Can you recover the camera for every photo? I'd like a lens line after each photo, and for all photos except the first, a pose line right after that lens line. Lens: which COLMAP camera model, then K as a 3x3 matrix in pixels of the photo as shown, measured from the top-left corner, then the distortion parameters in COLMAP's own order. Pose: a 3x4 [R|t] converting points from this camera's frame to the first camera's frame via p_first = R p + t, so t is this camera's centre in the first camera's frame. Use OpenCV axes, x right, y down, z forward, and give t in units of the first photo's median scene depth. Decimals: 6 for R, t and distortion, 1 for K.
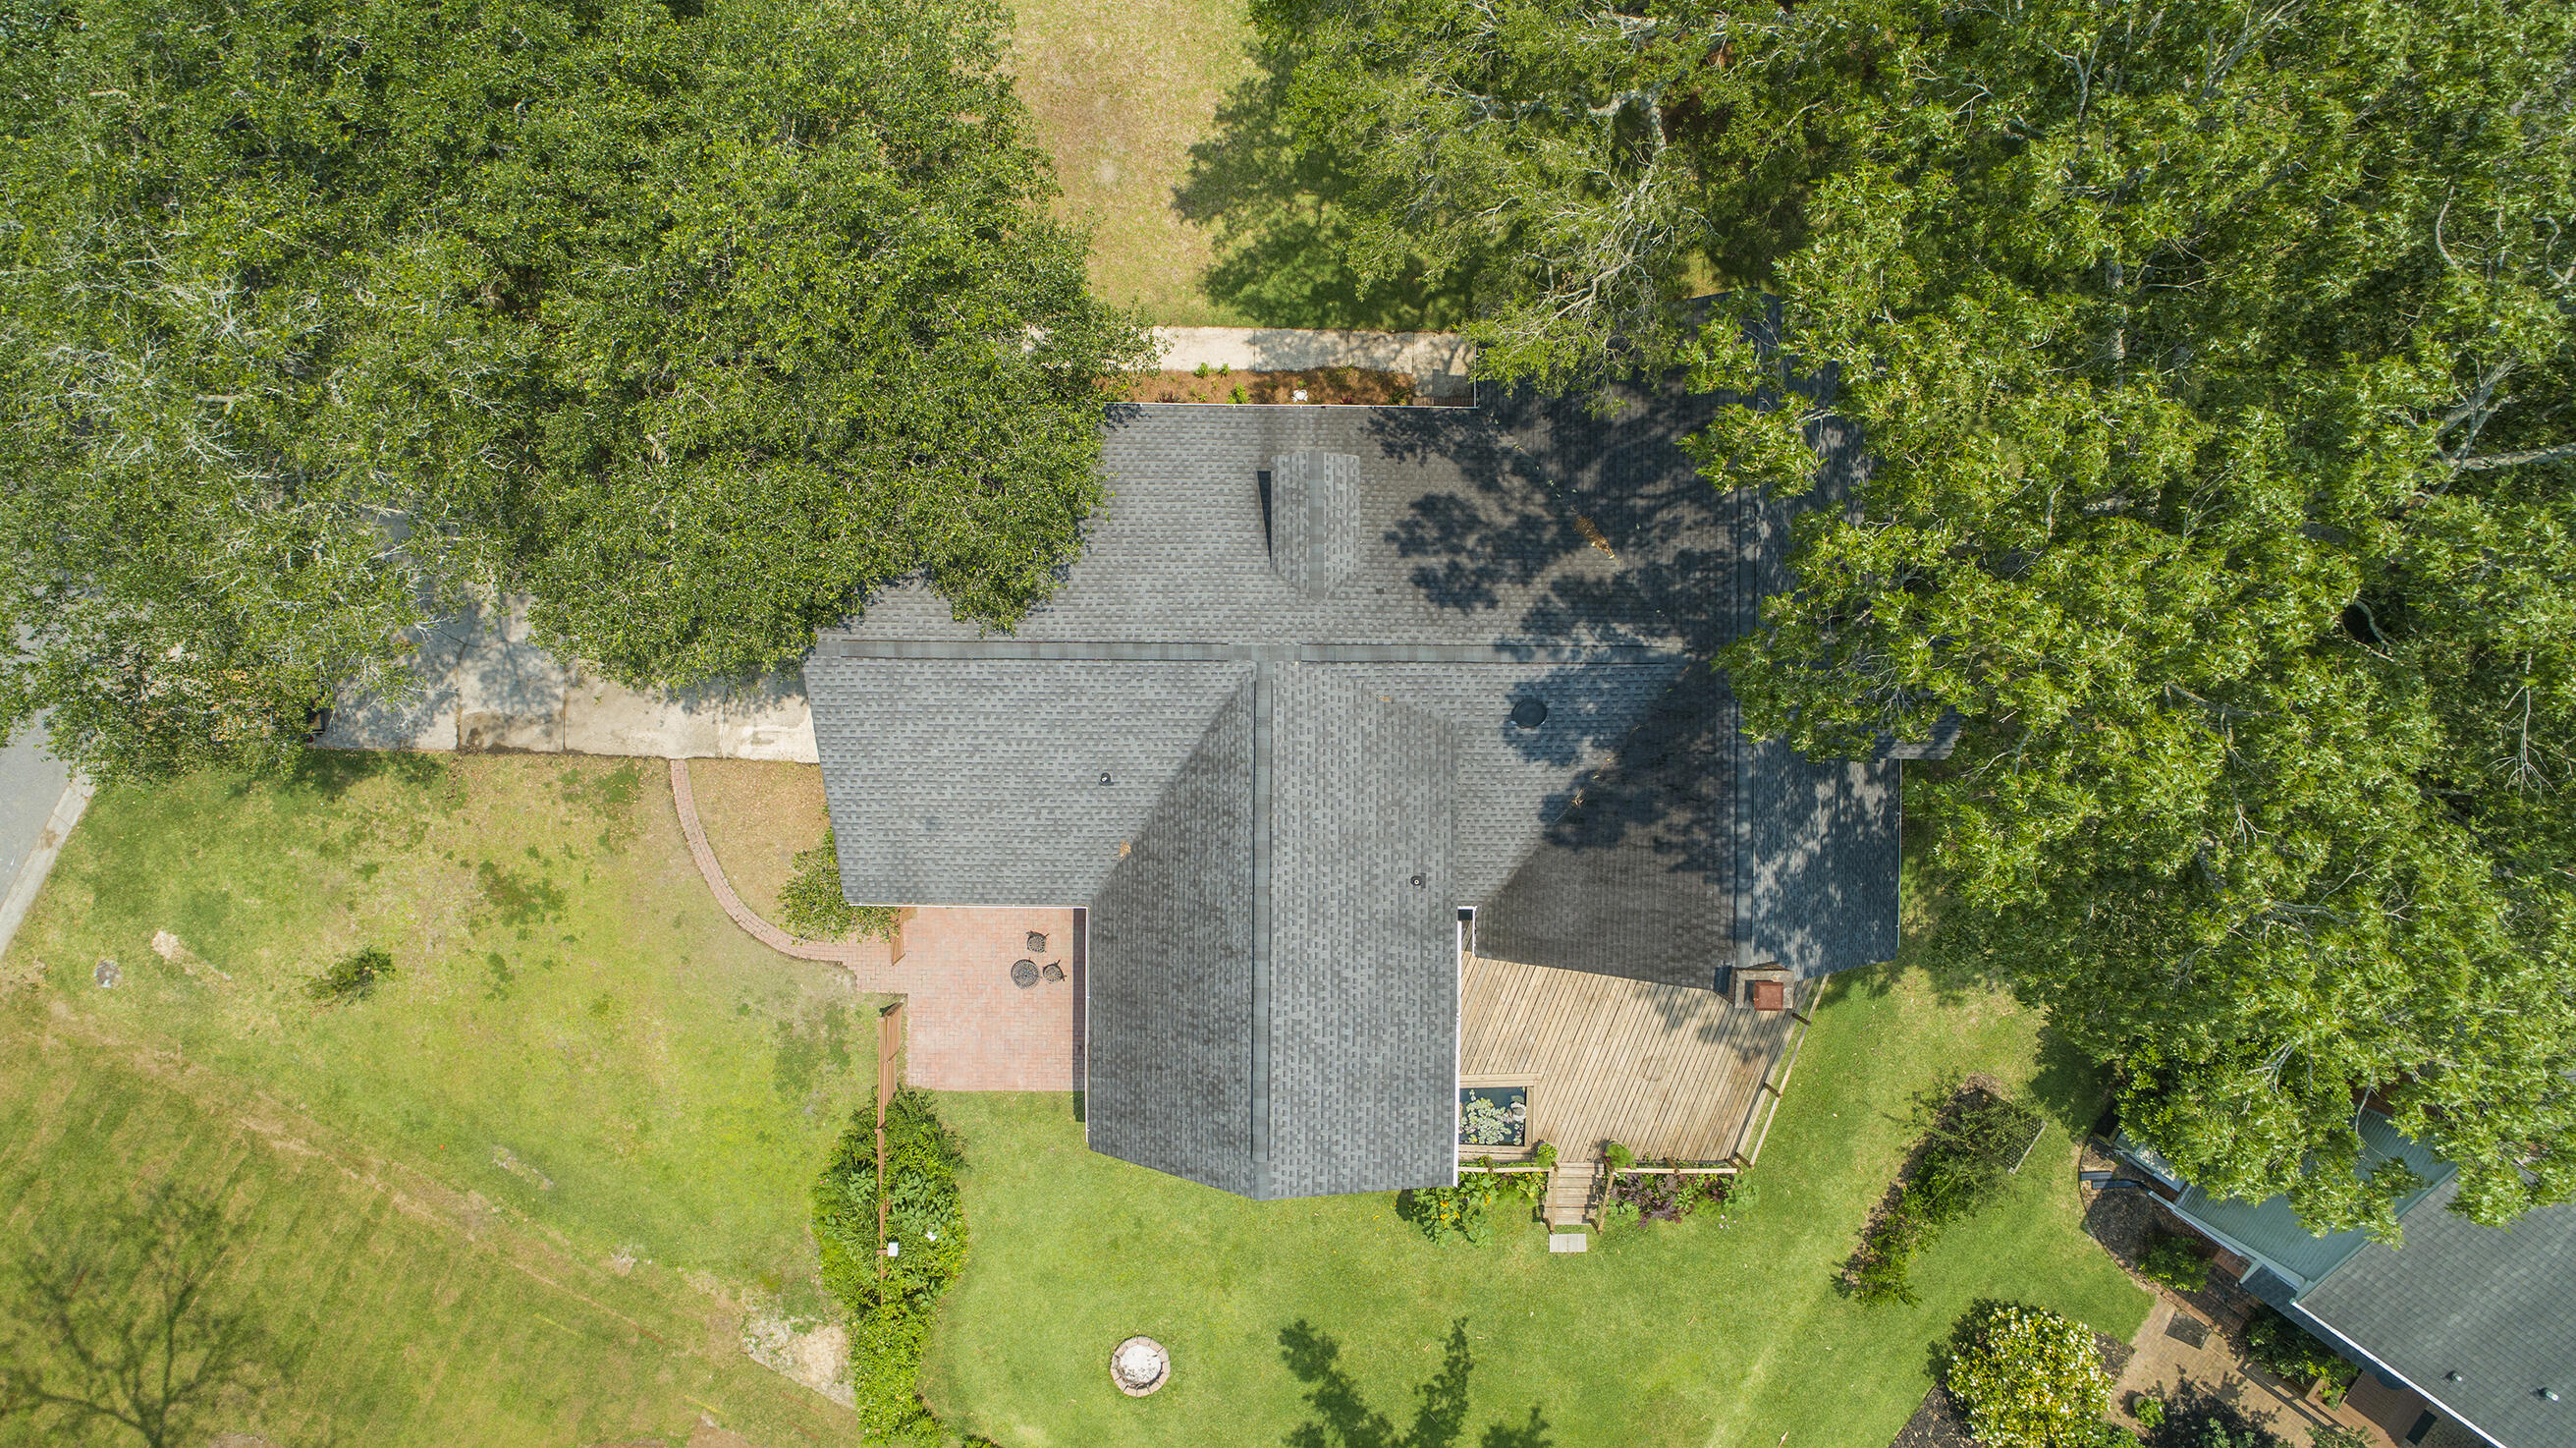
lens RADIAL K [[1830.5, 0, 1288.0], [0, 1830.5, 724.0], [0, 0, 1]] dist [-0.005682, -0.003797]
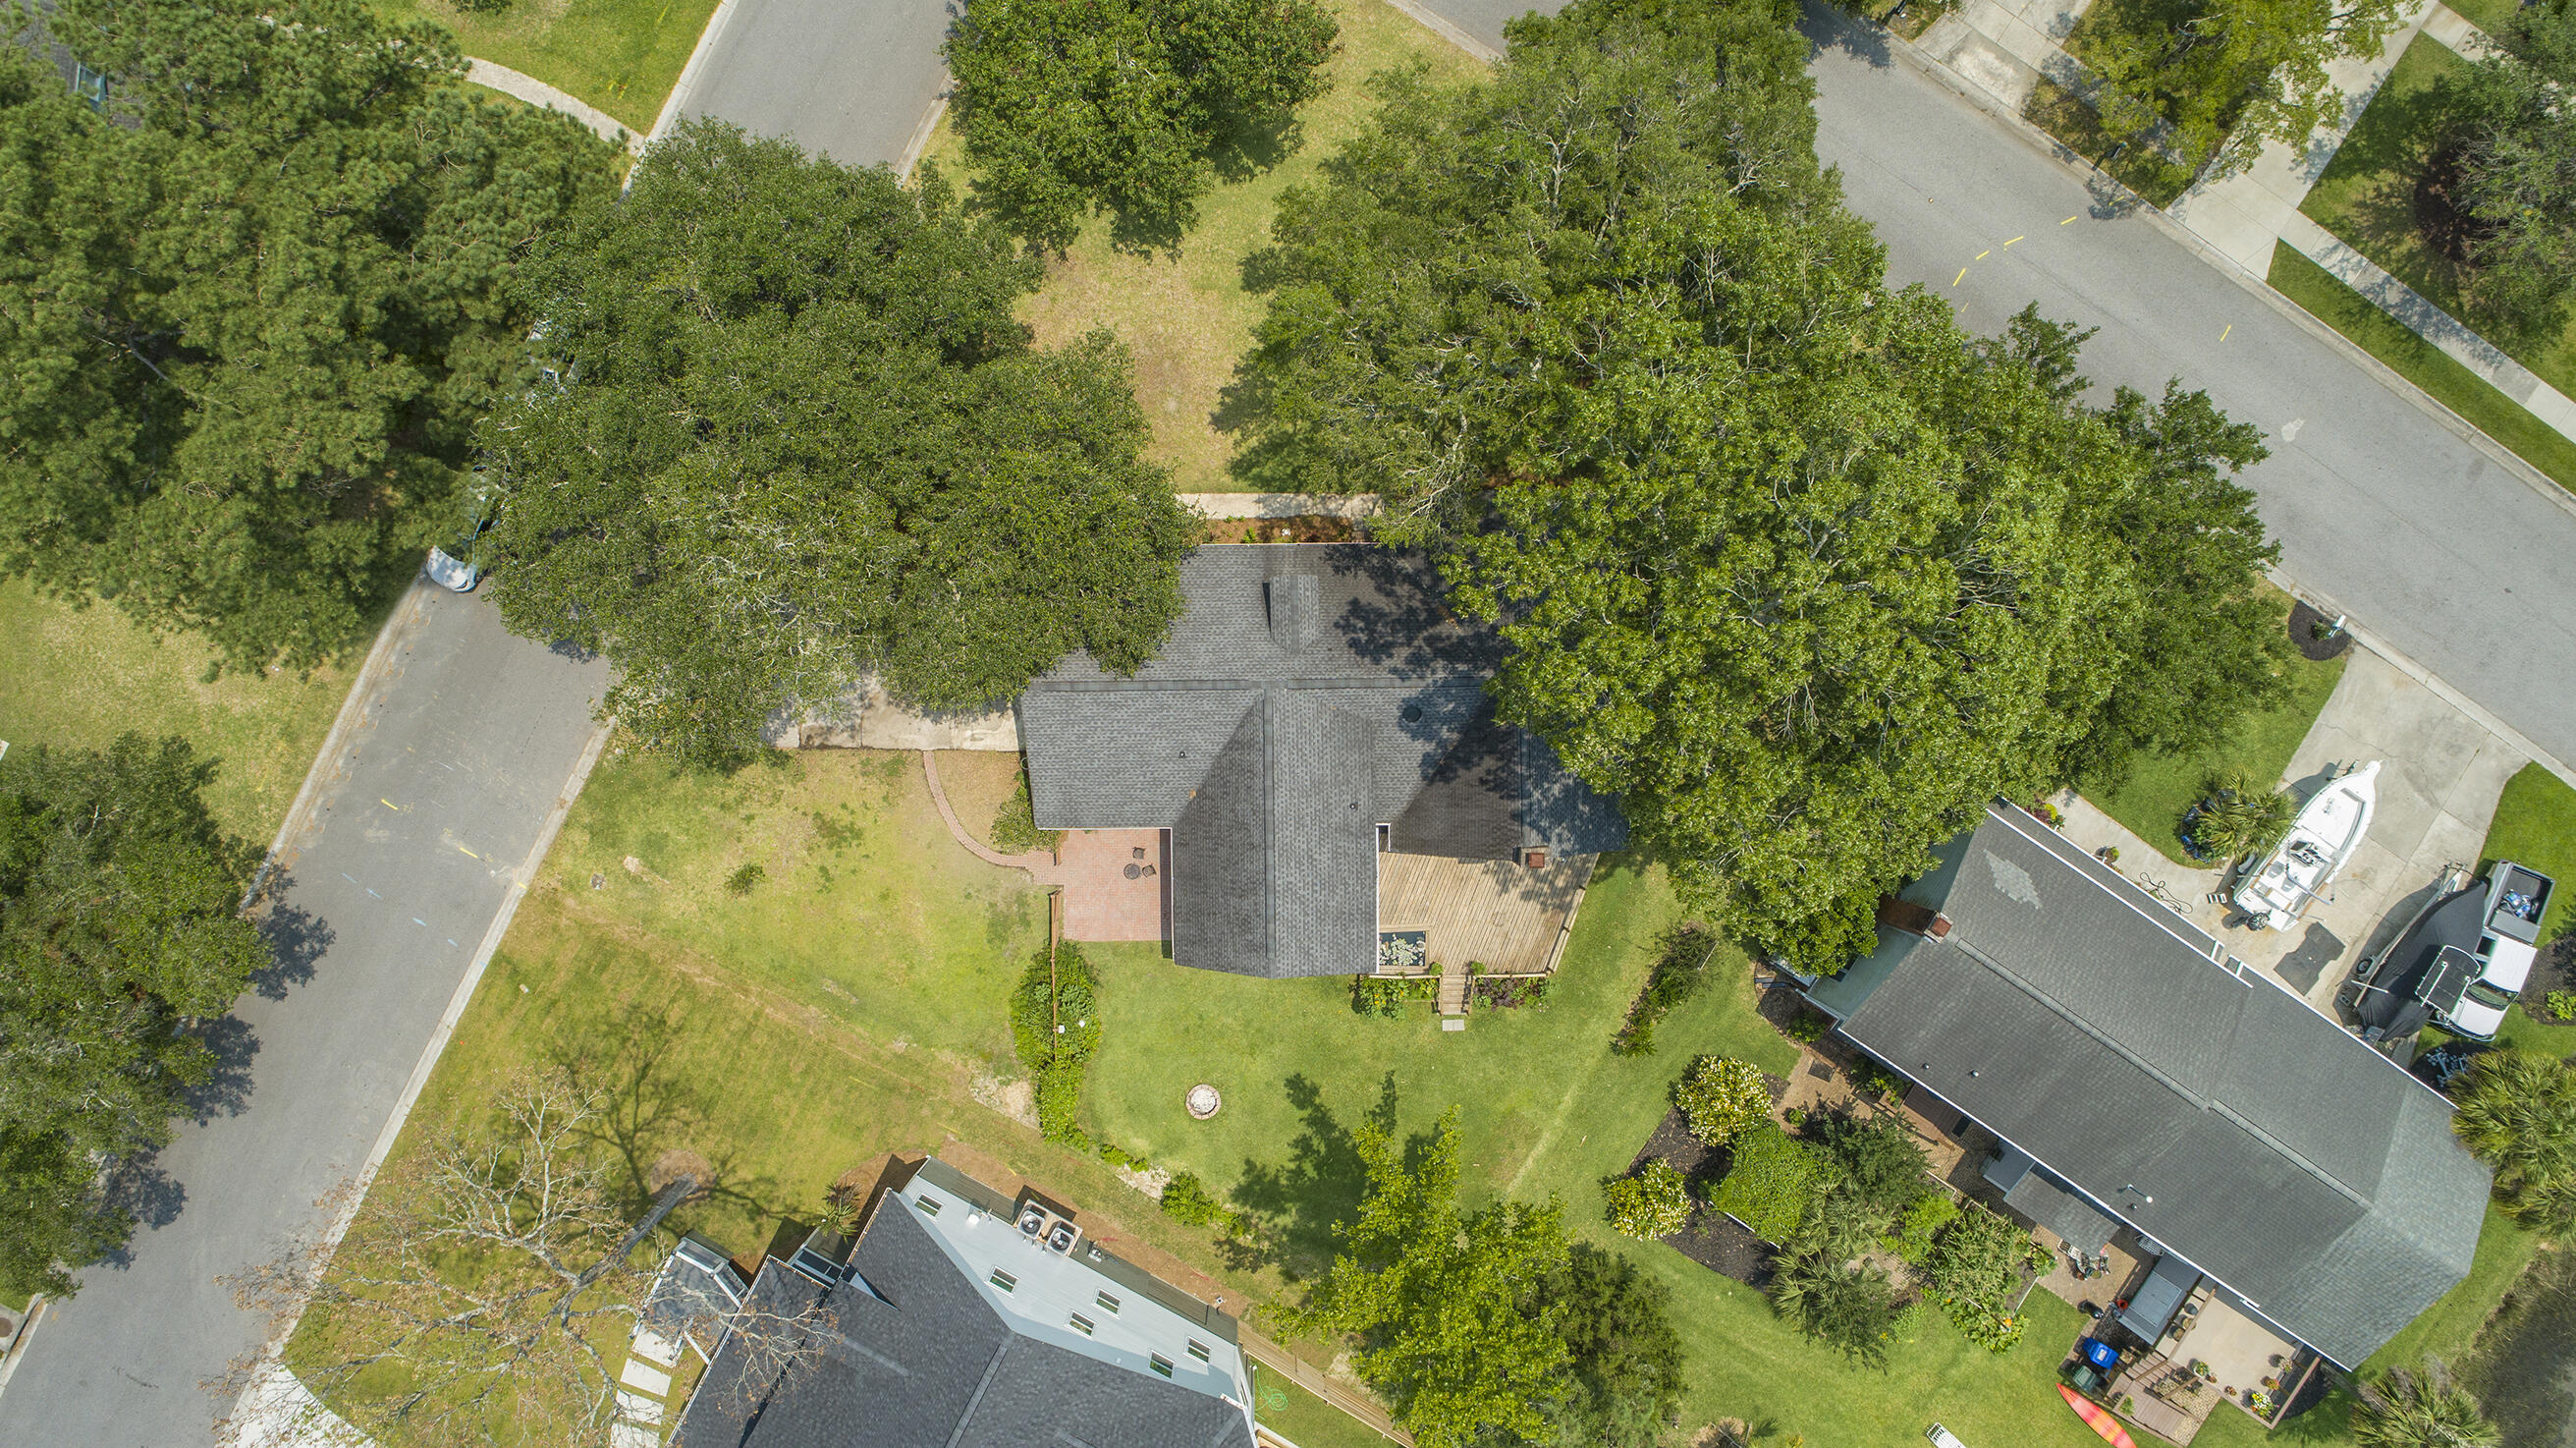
lens RADIAL K [[1830.5, 0, 1288.0], [0, 1830.5, 724.0], [0, 0, 1]] dist [-0.005682, -0.003797]
pose [[0.999812, -0.019050, -0.003669, 0.011167], [0.019042, 0.999816, -0.002316, 0.004950], [0.003712, 0.002246, 0.999991, -0.717884]]
